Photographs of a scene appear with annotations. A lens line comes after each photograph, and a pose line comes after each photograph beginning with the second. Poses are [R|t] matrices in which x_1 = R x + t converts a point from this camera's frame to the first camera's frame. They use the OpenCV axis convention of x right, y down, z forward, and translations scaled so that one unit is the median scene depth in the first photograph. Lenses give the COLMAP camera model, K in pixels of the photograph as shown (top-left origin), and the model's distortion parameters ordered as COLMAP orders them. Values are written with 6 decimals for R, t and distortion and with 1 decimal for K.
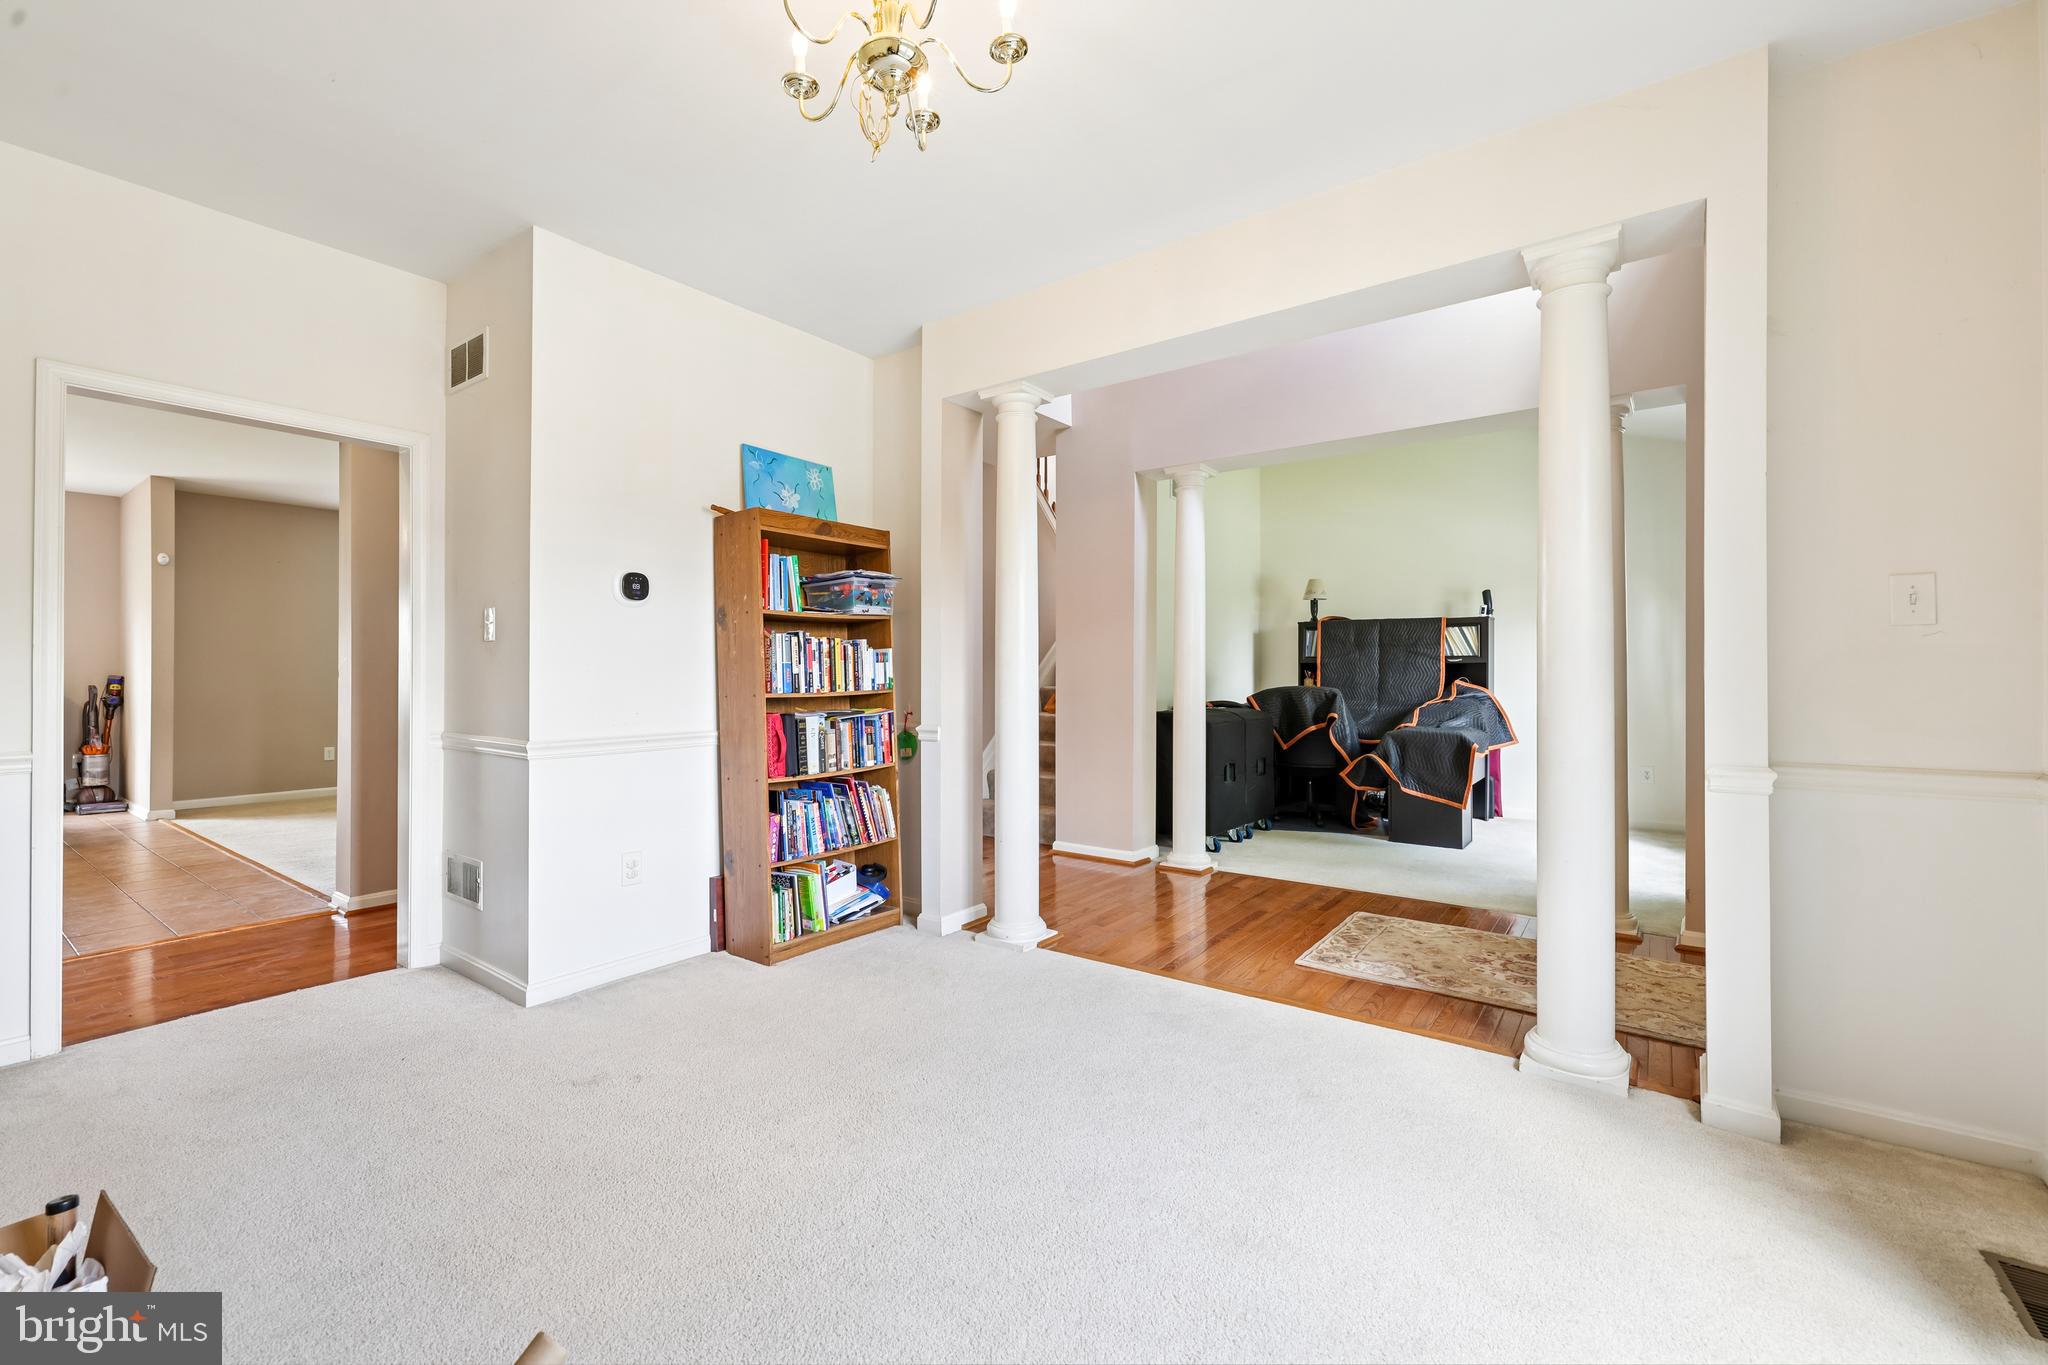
lens RADIAL K [[859.7, 0, 1012.5], [0, 859.7, 673.3], [0, 0, 1]] dist [-0.001273, 0.000127]
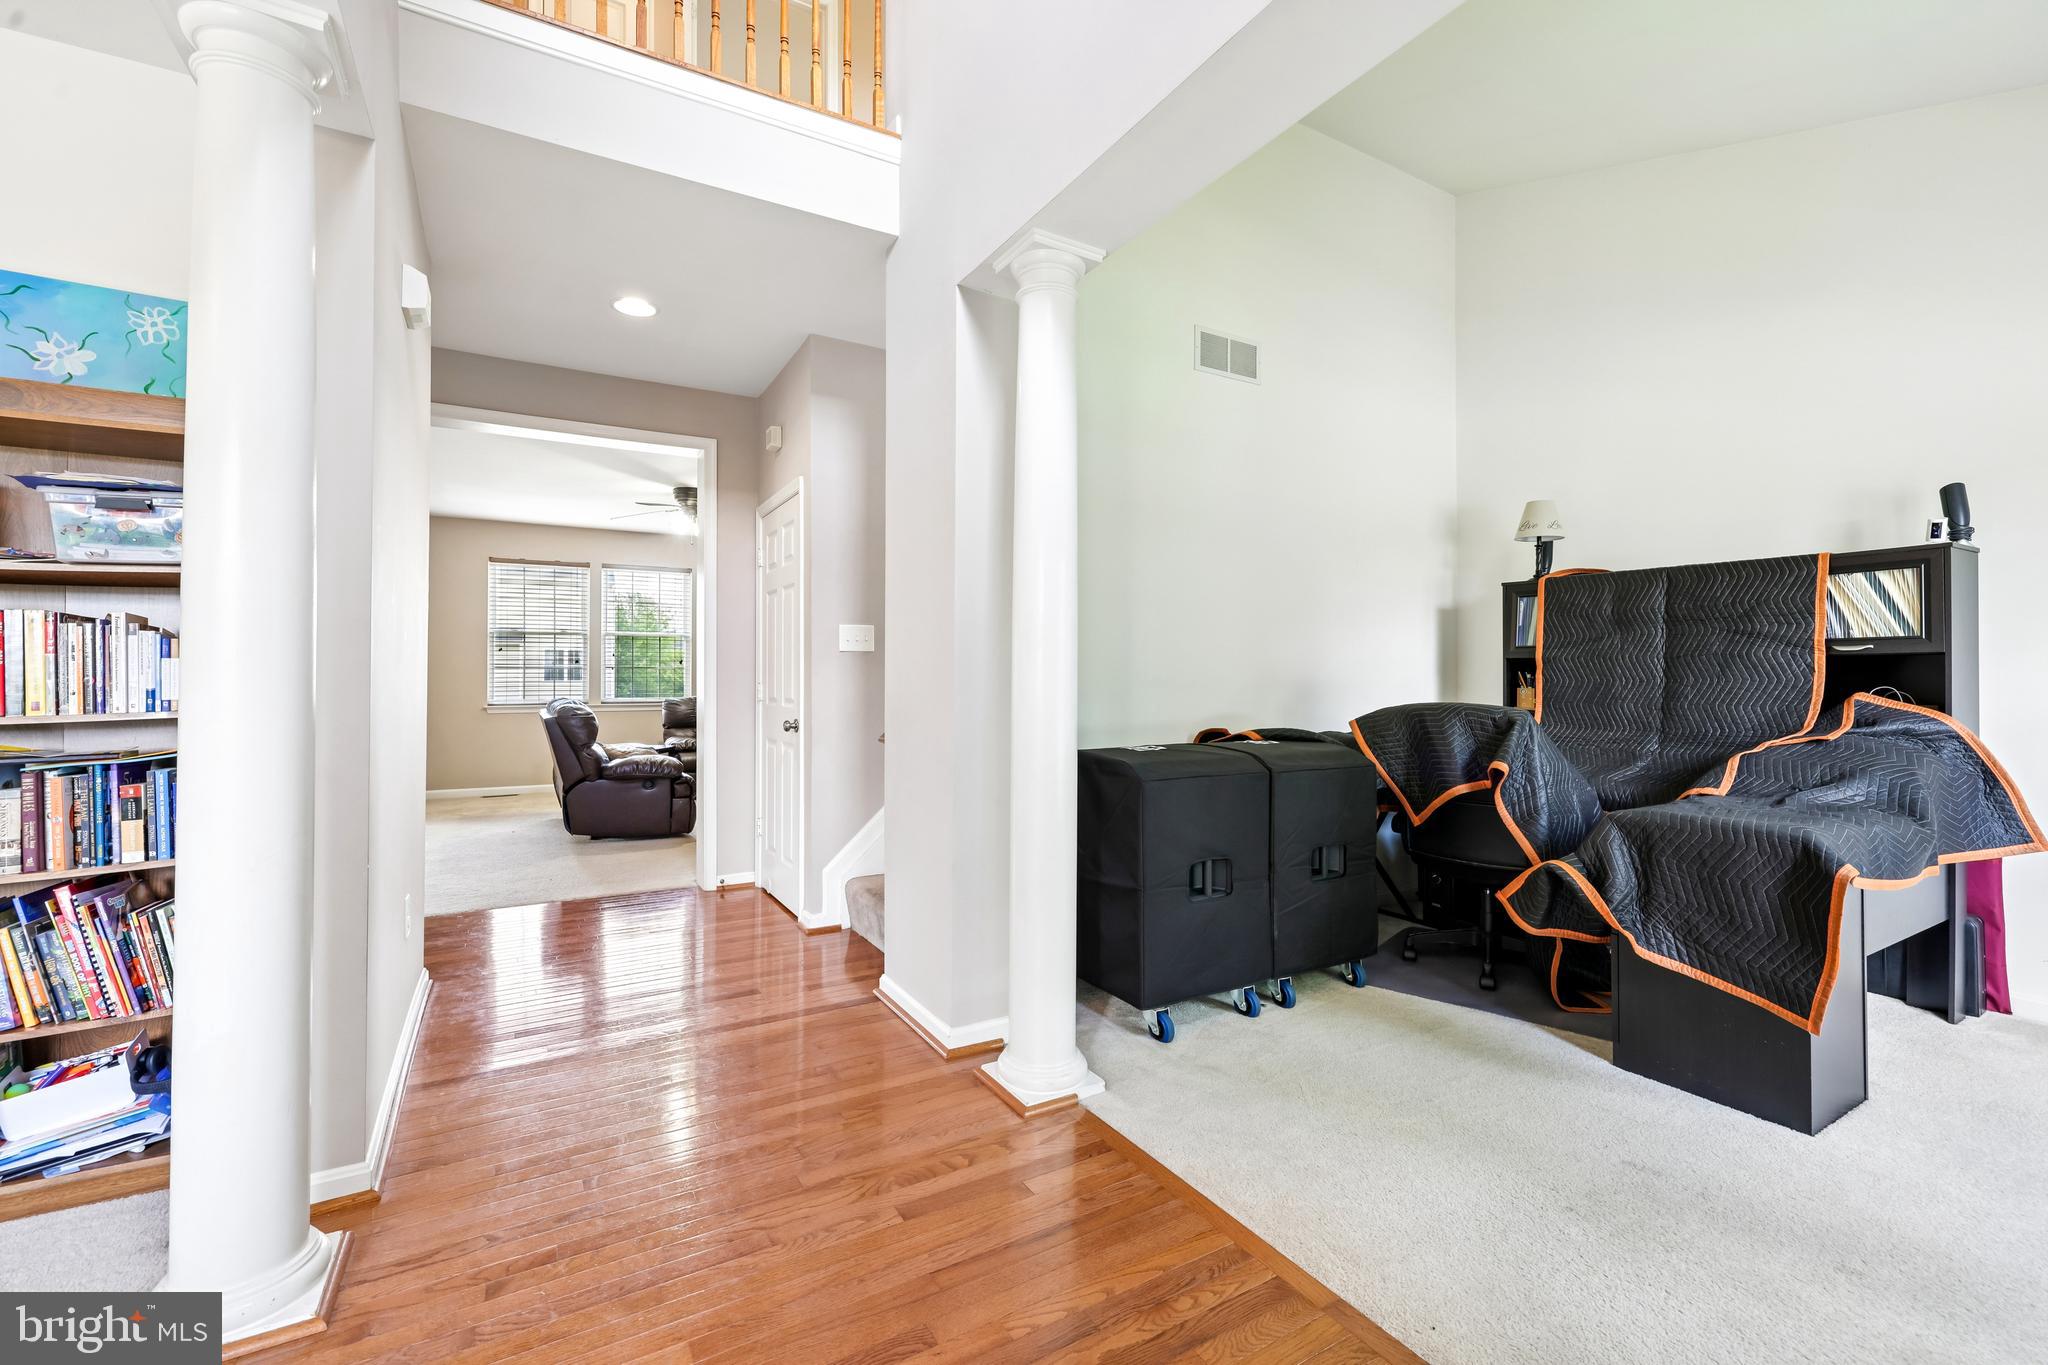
lens RADIAL K [[859.7, 0, 1012.5], [0, 859.7, 673.3], [0, 0, 1]] dist [-0.001273, 0.000127]
pose [[0.919196, -0.002399, -0.393794, 0.306940], [0.000852, 0.999991, -0.004103, -0.000649], [0.393800, 0.003436, 0.919190, 0.446373]]
